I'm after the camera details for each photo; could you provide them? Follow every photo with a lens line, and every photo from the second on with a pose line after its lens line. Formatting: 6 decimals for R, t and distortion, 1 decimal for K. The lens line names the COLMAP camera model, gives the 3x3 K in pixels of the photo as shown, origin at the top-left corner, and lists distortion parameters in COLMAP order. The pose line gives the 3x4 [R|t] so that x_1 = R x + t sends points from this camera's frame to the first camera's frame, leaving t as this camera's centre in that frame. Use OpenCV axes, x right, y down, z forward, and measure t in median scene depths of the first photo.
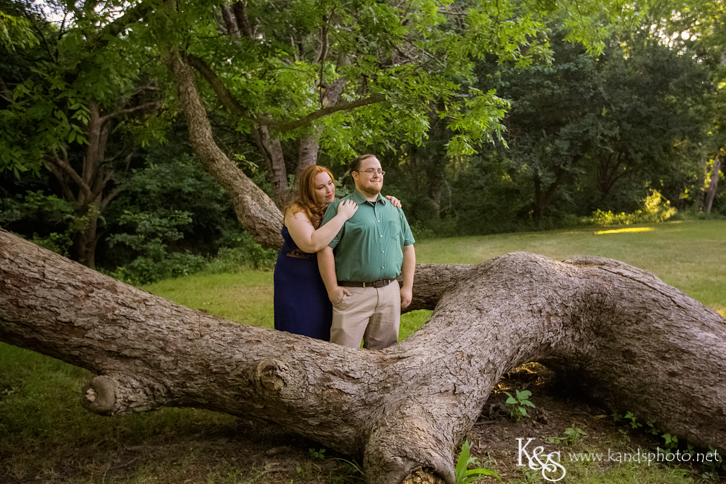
lens RADIAL K [[652.8, 0, 363.0], [0, 652.8, 242.0], [0, 0, 1]] dist [0.003893, 0.010564]
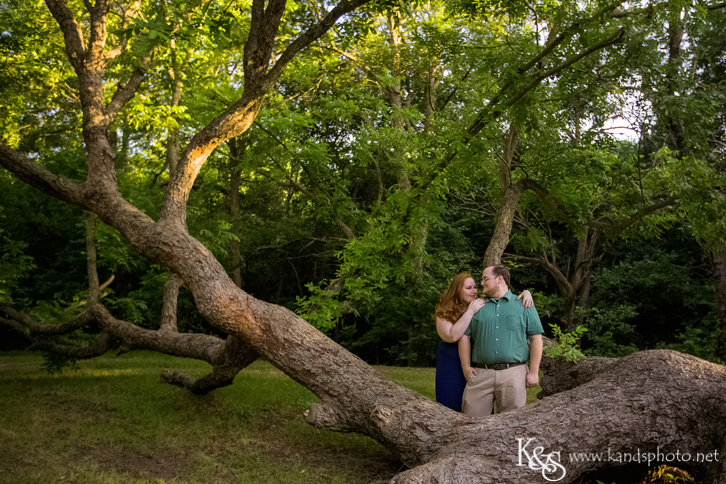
lens RADIAL K [[652.8, 0, 363.0], [0, 652.8, 242.0], [0, 0, 1]] dist [0.003893, 0.010564]
pose [[0.598231, -0.074706, -0.797834, 0.889524], [-0.040350, 0.991573, -0.123103, -0.007394], [0.800307, 0.105837, 0.590176, 0.037222]]
